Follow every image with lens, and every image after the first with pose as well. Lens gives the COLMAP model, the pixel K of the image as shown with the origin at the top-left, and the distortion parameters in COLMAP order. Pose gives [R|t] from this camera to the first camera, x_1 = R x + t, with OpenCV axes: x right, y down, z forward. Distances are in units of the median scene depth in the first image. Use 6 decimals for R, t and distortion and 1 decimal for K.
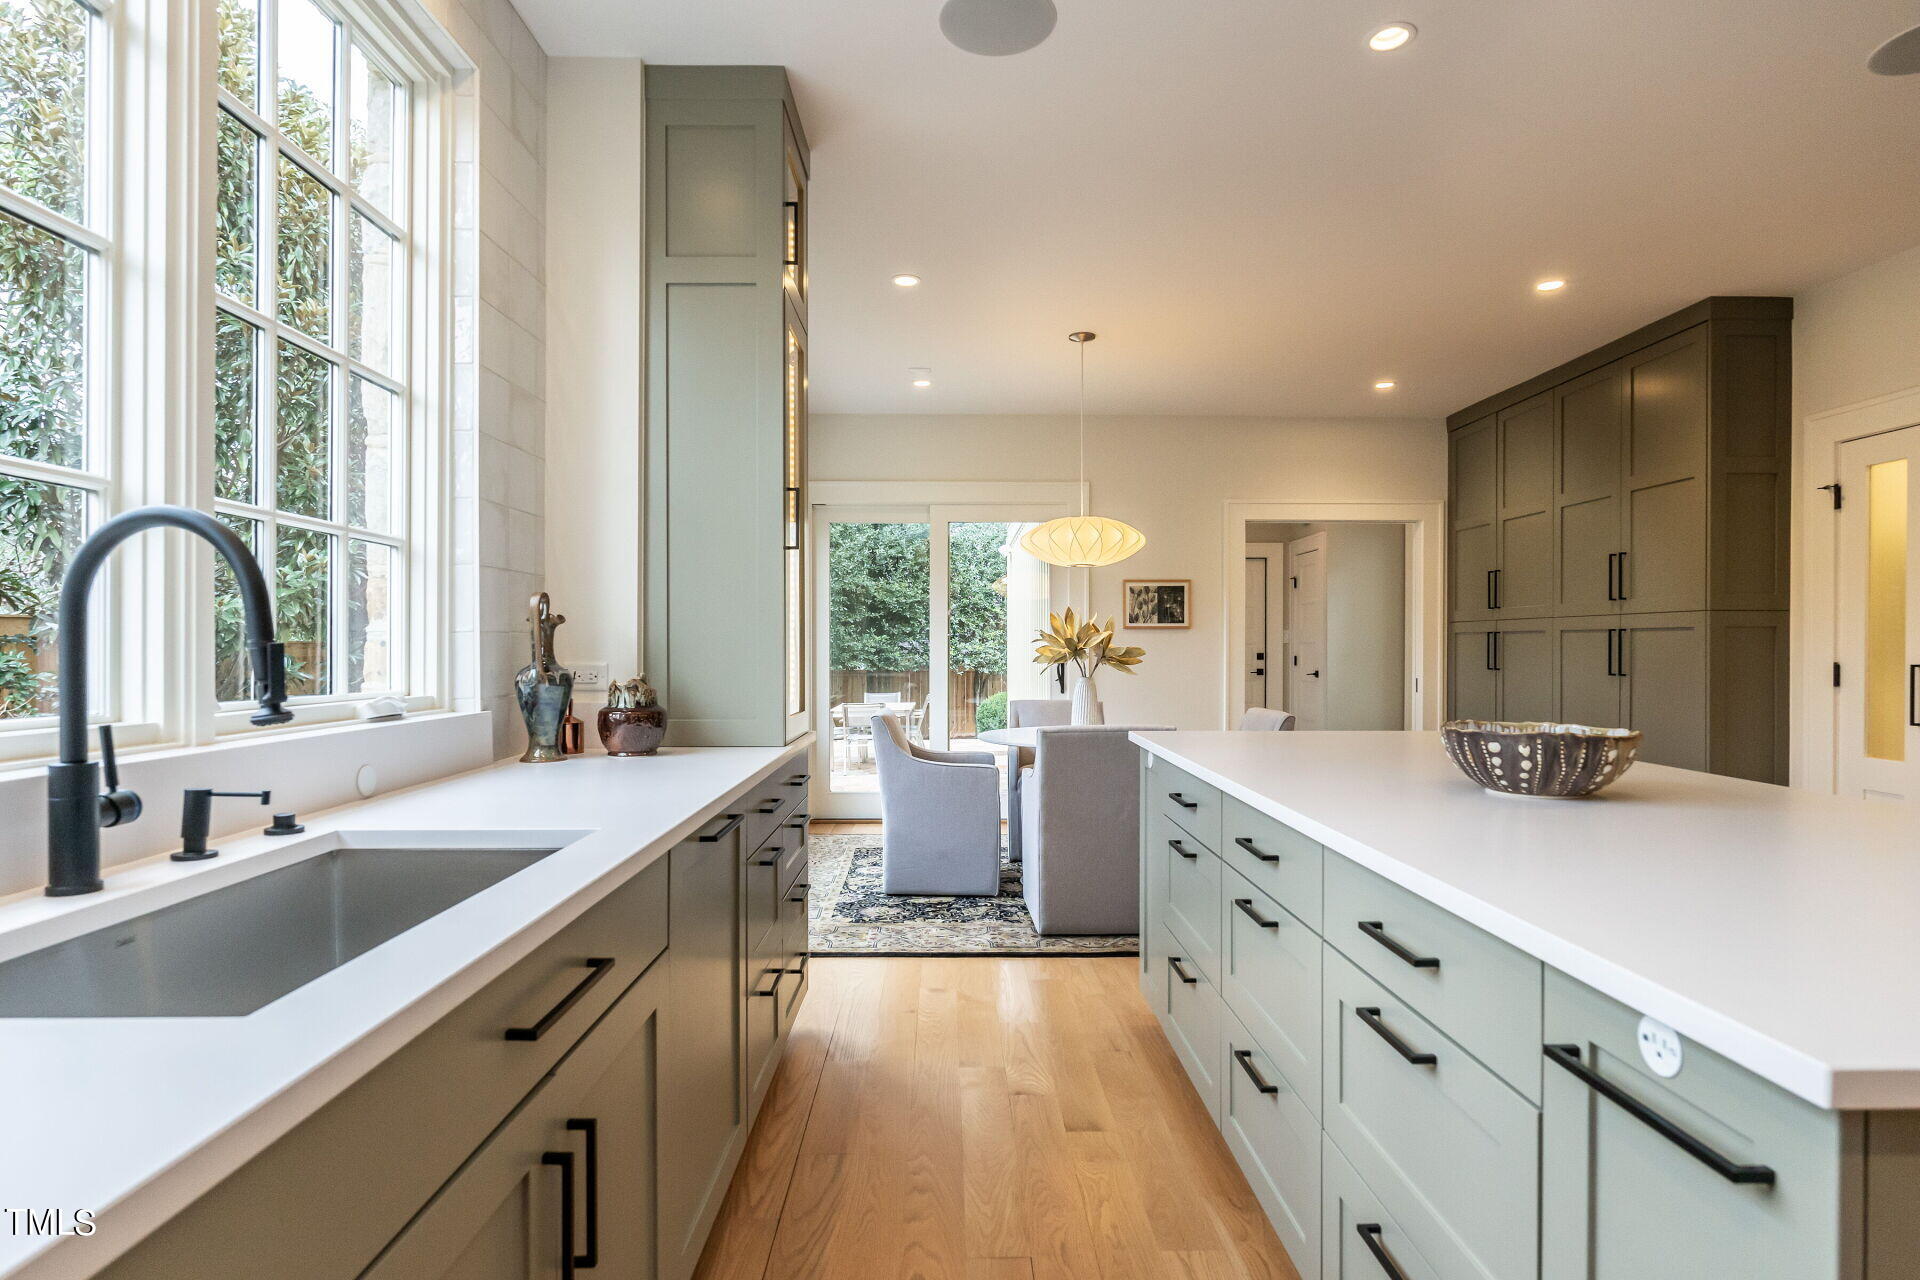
lens RADIAL K [[972.8, 0, 962.7], [0, 972.8, 644.2], [0, 0, 1]] dist [0.000787, 0.000075]
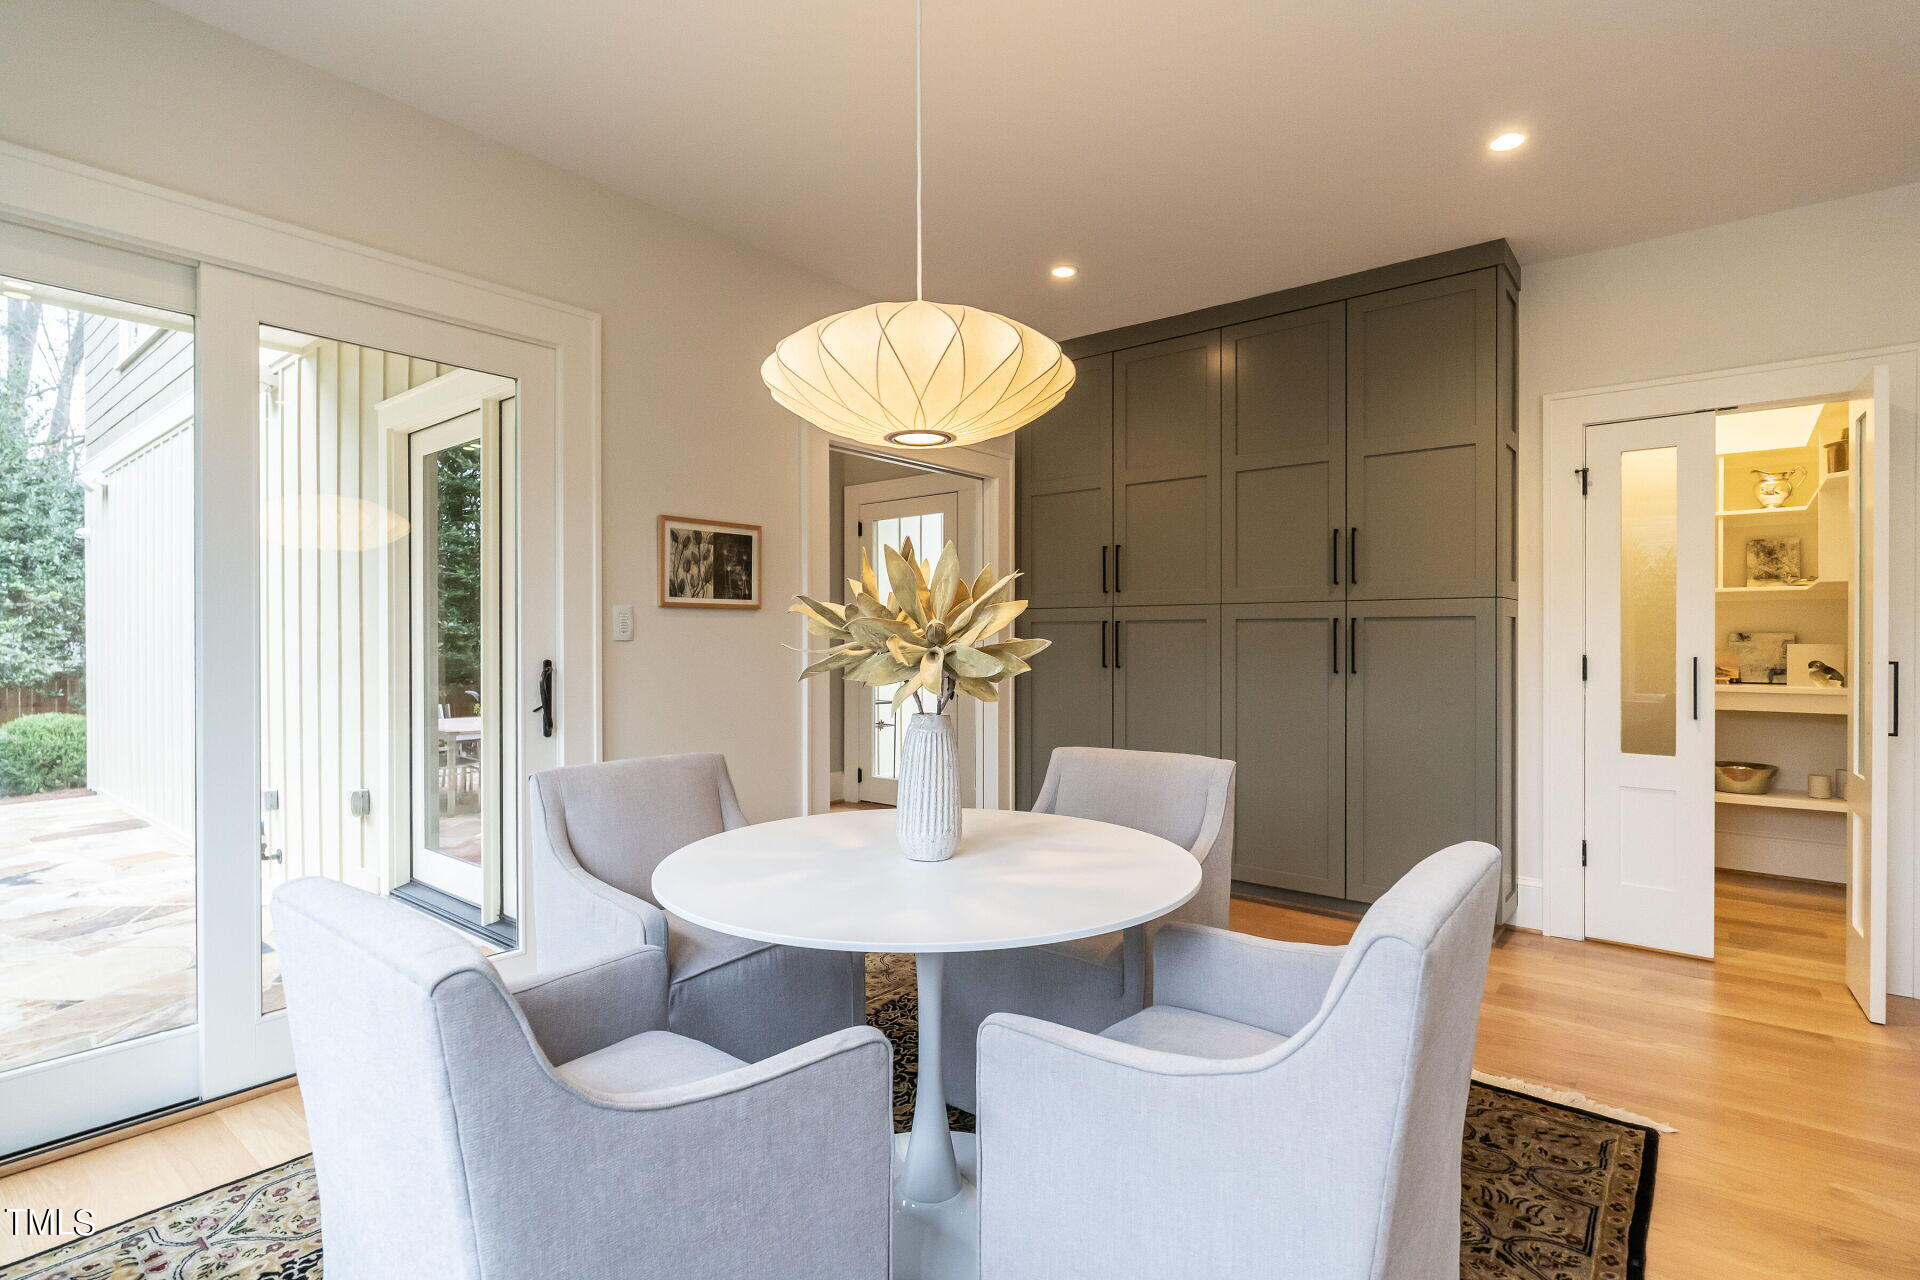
lens RADIAL K [[928.7, 0, 954.3], [0, 928.7, 639.9], [0, 0, 1]] dist [-0.003700, -0.000153]
pose [[0.641972, -0.001129, 0.766727, -0.126917], [0.000672, 0.999999, 0.000911, 0.002142], [-0.766727, -0.000070, 0.641973, 0.569174]]
